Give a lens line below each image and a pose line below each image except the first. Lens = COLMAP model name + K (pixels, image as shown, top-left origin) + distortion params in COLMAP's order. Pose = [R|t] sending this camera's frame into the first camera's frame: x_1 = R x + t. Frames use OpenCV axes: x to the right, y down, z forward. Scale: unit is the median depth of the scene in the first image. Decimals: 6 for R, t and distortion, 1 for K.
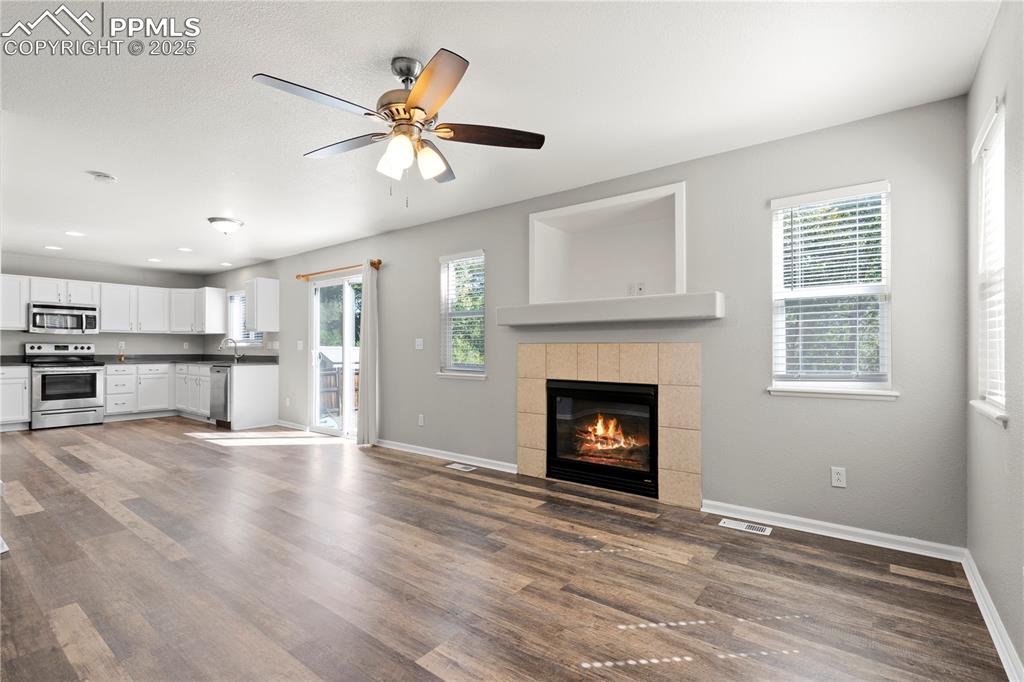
lens RADIAL K [[471.5, 0, 514.6], [0, 471.5, 348.3], [0, 0, 1]] dist [-0.003303, 0.001193]
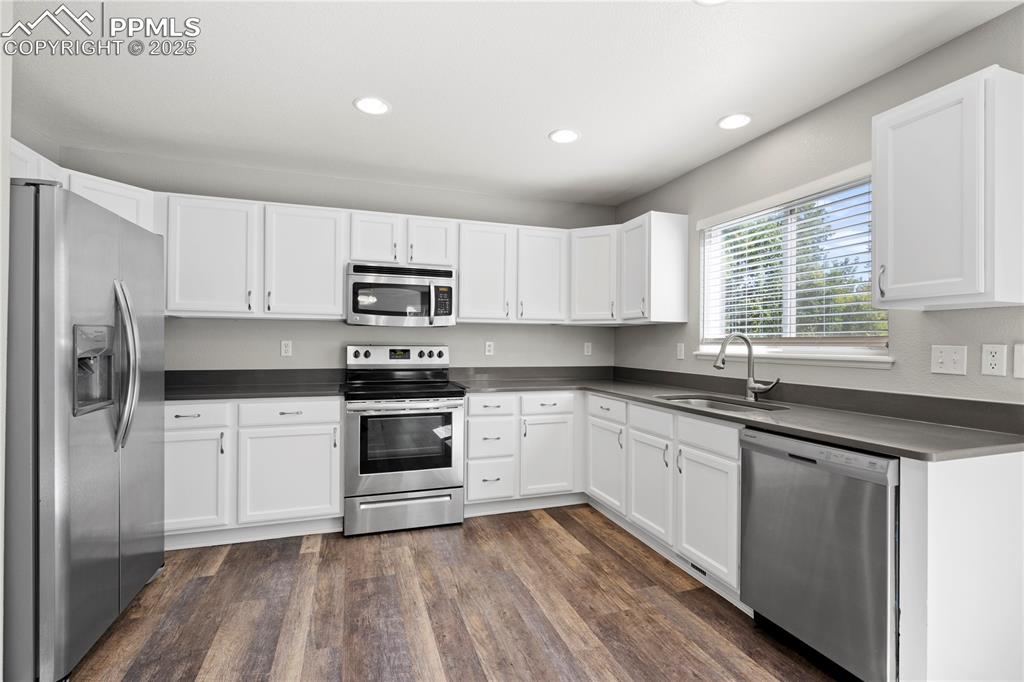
lens RADIAL K [[473.6, 0, 513.4], [0, 473.6, 344.0], [0, 0, 1]] dist [-0.002367, 0.000763]
pose [[0.831022, 0.006770, -0.556198, -1.009630], [-0.005647, 0.999977, 0.003734, -0.025370], [0.556210, 0.000038, 0.831042, 1.125893]]
